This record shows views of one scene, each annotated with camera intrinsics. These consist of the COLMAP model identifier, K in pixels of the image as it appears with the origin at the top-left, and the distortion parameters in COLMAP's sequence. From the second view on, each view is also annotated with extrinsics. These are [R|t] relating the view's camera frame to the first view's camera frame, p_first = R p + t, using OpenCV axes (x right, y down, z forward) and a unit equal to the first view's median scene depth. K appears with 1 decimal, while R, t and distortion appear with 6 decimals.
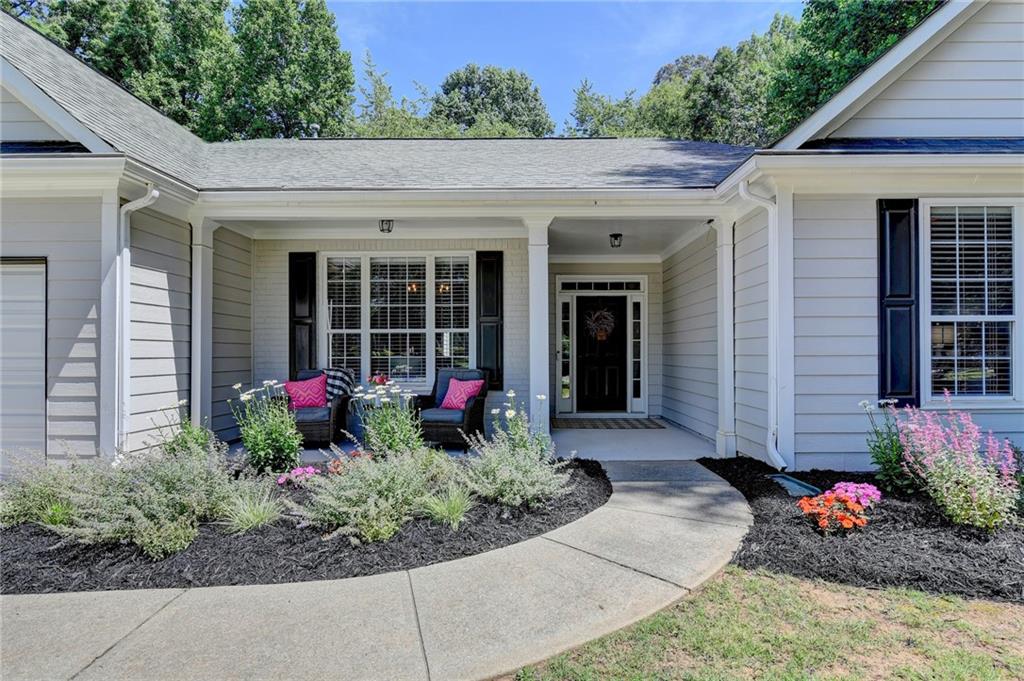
lens RADIAL K [[518.2, 0, 535.1], [0, 518.2, 349.0], [0, 0, 1]] dist [-0.002288, -0.001434]
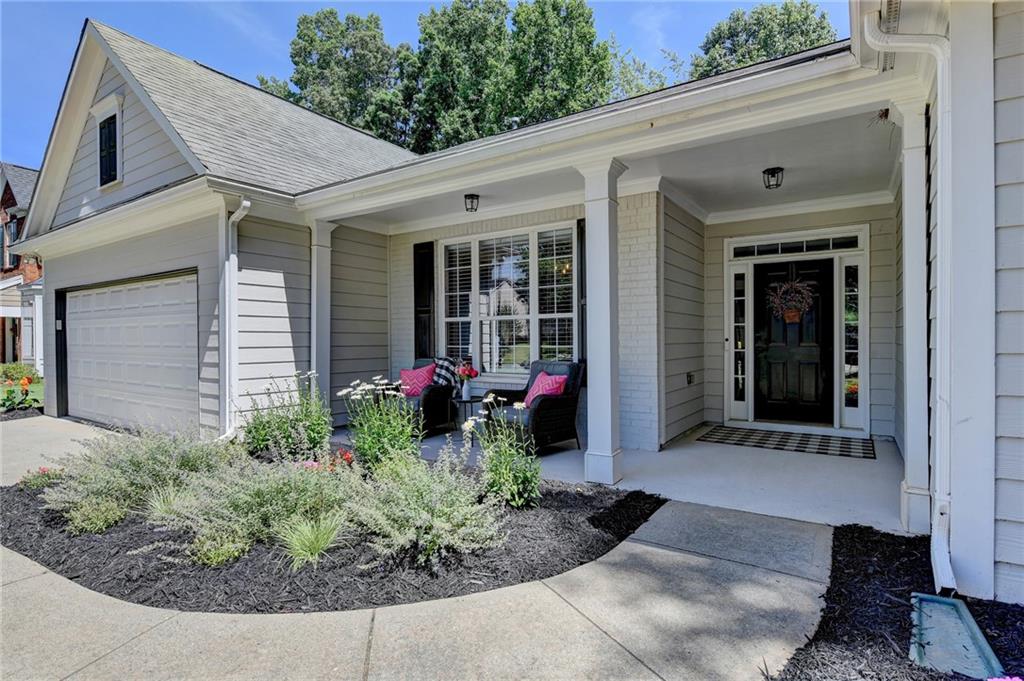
lens RADIAL K [[518.2, 0, 512.0], [0, 518.2, 341.9], [0, 0, 1]] dist [-0.002288, -0.001434]
pose [[0.833100, 0.001691, -0.553120, 0.202422], [0.007076, 0.999881, 0.013716, -0.003632], [0.553077, -0.015341, 0.832989, 0.191060]]
